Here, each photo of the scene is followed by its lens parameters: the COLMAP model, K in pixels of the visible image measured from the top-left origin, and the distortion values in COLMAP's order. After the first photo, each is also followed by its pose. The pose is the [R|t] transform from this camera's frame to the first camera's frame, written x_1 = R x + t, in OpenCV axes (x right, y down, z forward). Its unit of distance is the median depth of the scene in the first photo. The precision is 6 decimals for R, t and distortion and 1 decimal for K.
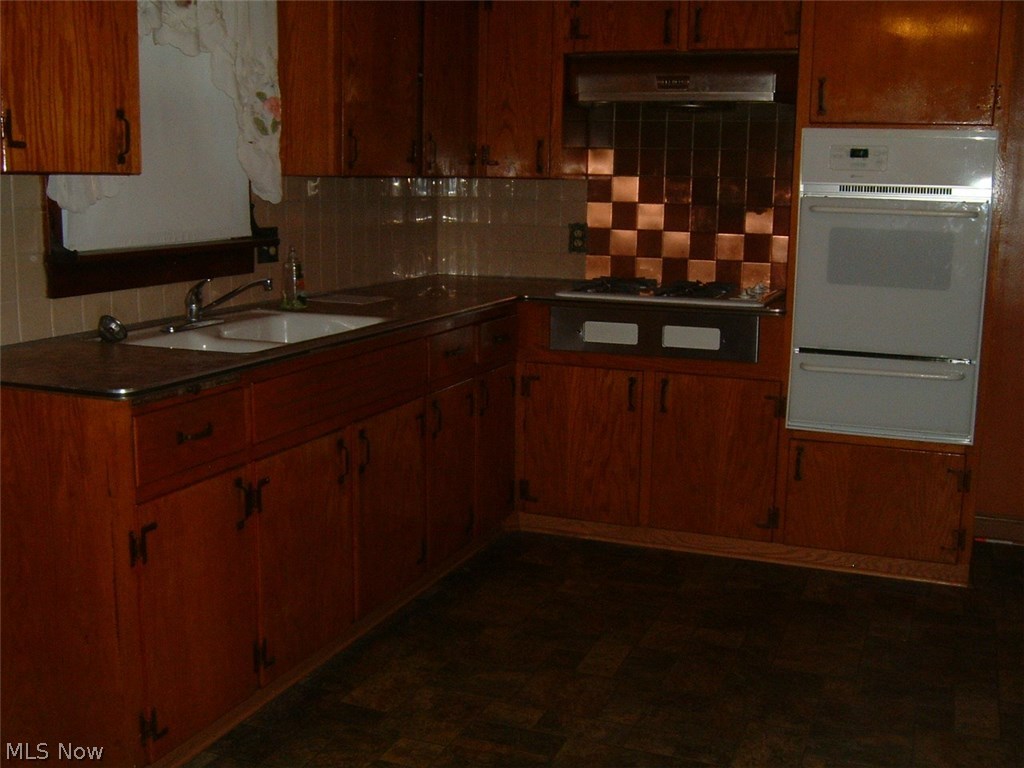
lens RADIAL K [[1129.9, 0, 512.0], [0, 1129.9, 384.0], [0, 0, 1]] dist [-0.128398, 0.134243]
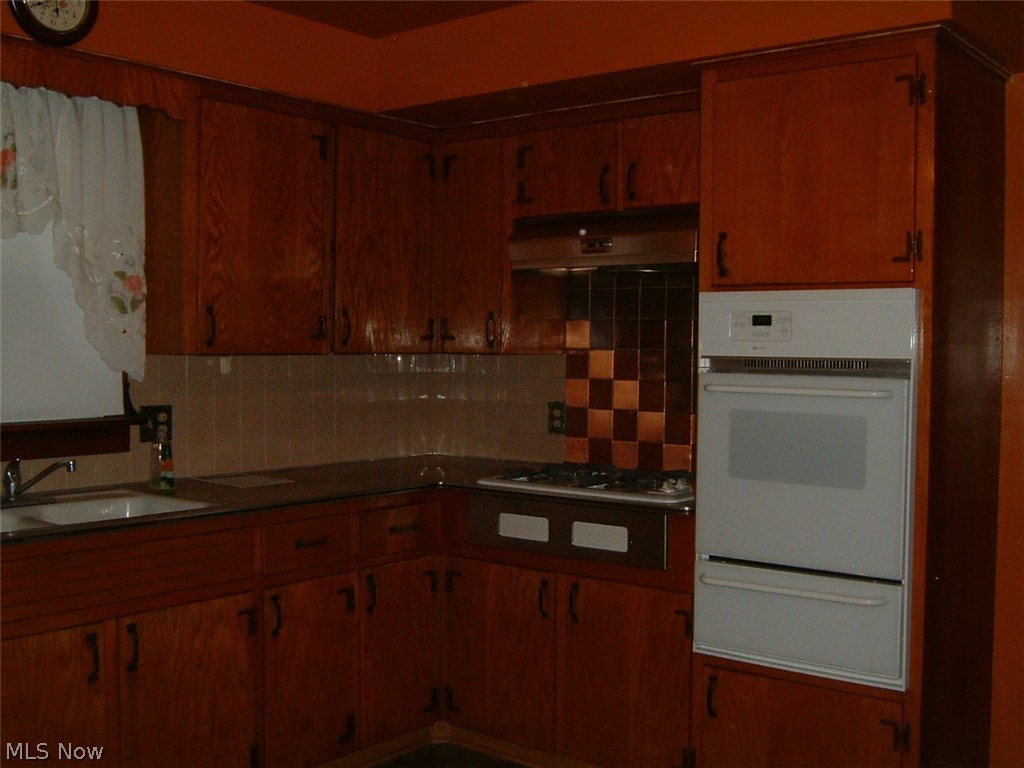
lens RADIAL K [[1129.9, 0, 512.0], [0, 1129.9, 384.0], [0, 0, 1]] dist [-0.128398, 0.134243]
pose [[0.956198, 0.001165, -0.292720, 0.346758], [-0.044415, 0.988991, -0.141151, -0.032043], [0.289333, 0.147969, 0.945723, 0.151070]]
